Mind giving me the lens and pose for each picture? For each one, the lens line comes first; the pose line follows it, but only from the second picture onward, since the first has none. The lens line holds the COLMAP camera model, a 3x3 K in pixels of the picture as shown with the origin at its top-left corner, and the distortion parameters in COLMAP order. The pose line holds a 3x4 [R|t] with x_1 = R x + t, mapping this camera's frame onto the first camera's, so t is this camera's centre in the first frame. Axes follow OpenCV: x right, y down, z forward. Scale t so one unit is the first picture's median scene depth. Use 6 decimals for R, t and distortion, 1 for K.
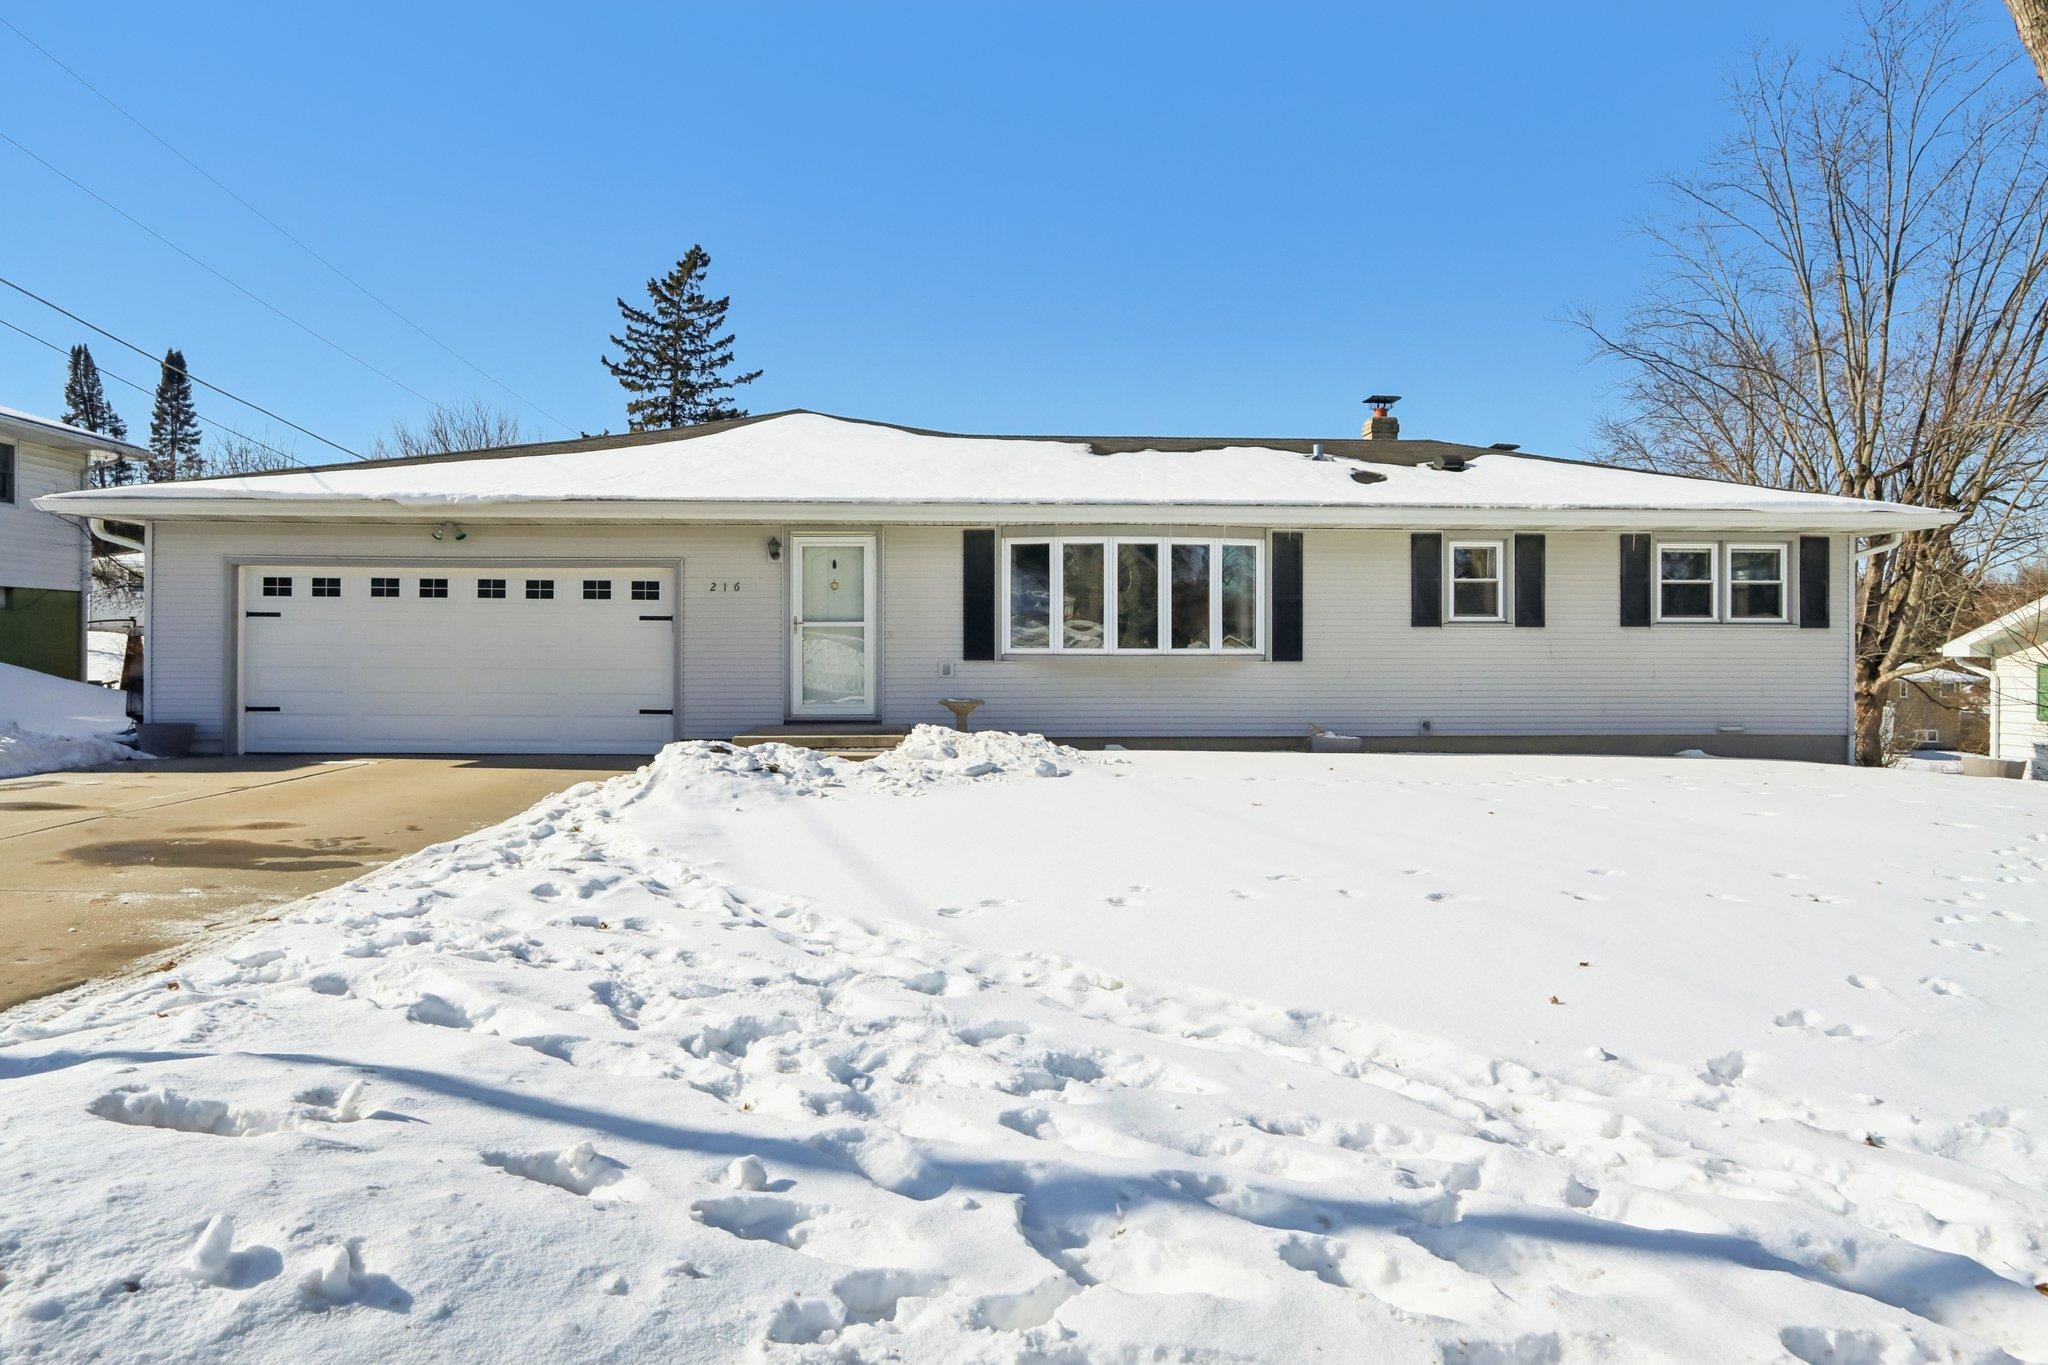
lens RADIAL K [[1246.0, 0, 1068.5], [0, 1246.0, 619.6], [0, 0, 1]] dist [-0.012354, 0.006086]
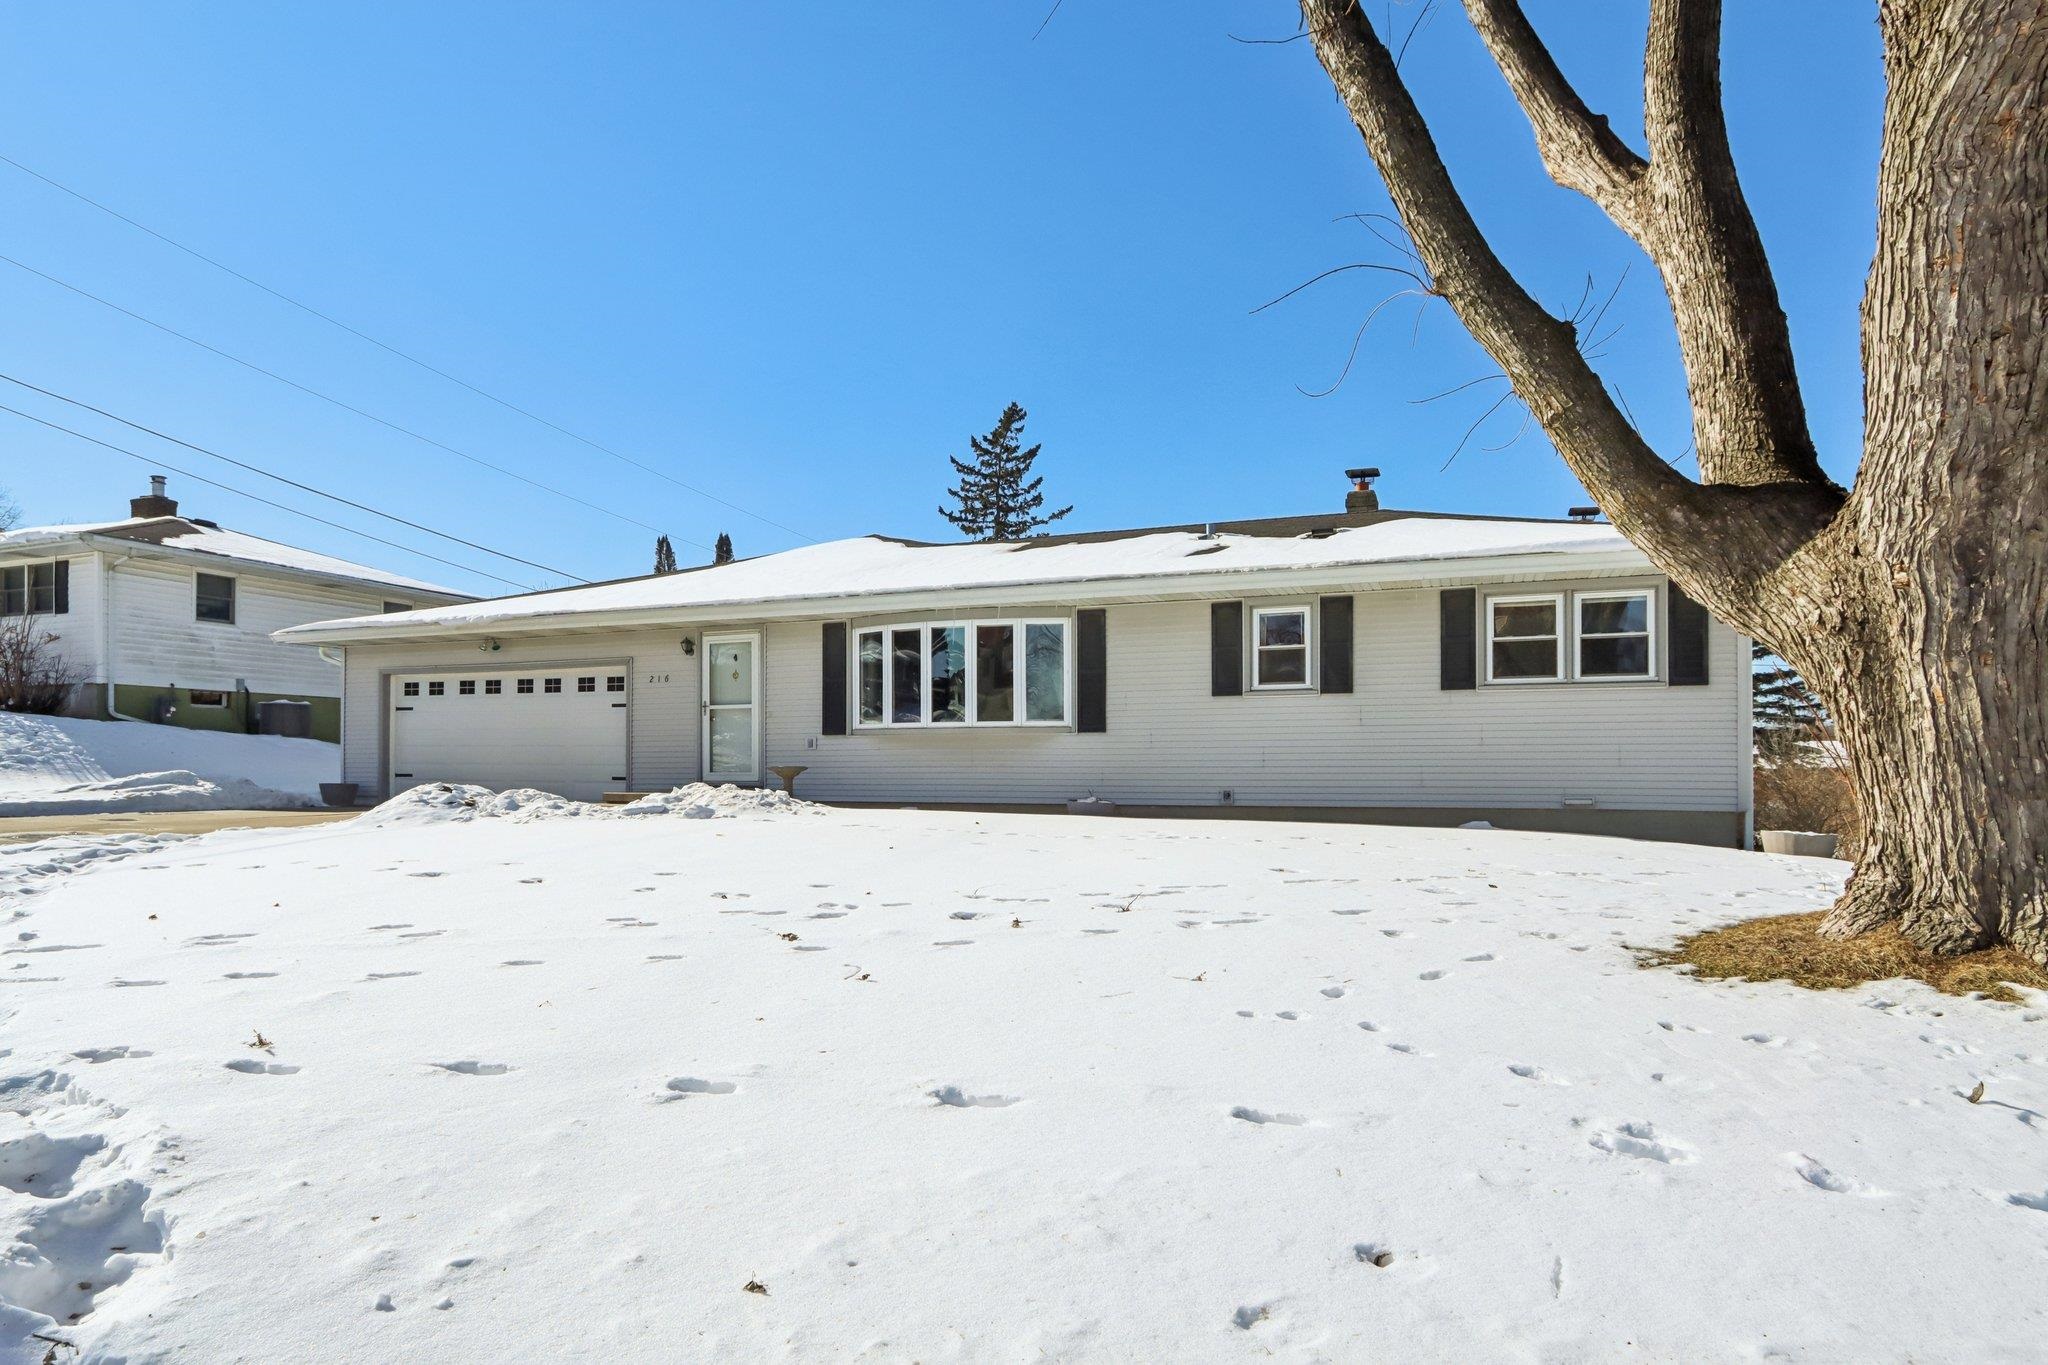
lens RADIAL K [[1170.4, 0, 1056.8], [0, 1170.4, 749.3], [0, 0, 1]] dist [-0.008220, 0.000616]
pose [[0.907516, -0.009019, -0.419921, 0.554678], [0.012579, 0.999905, 0.005709, 0.041299], [0.419829, -0.010463, 0.907543, 0.092529]]
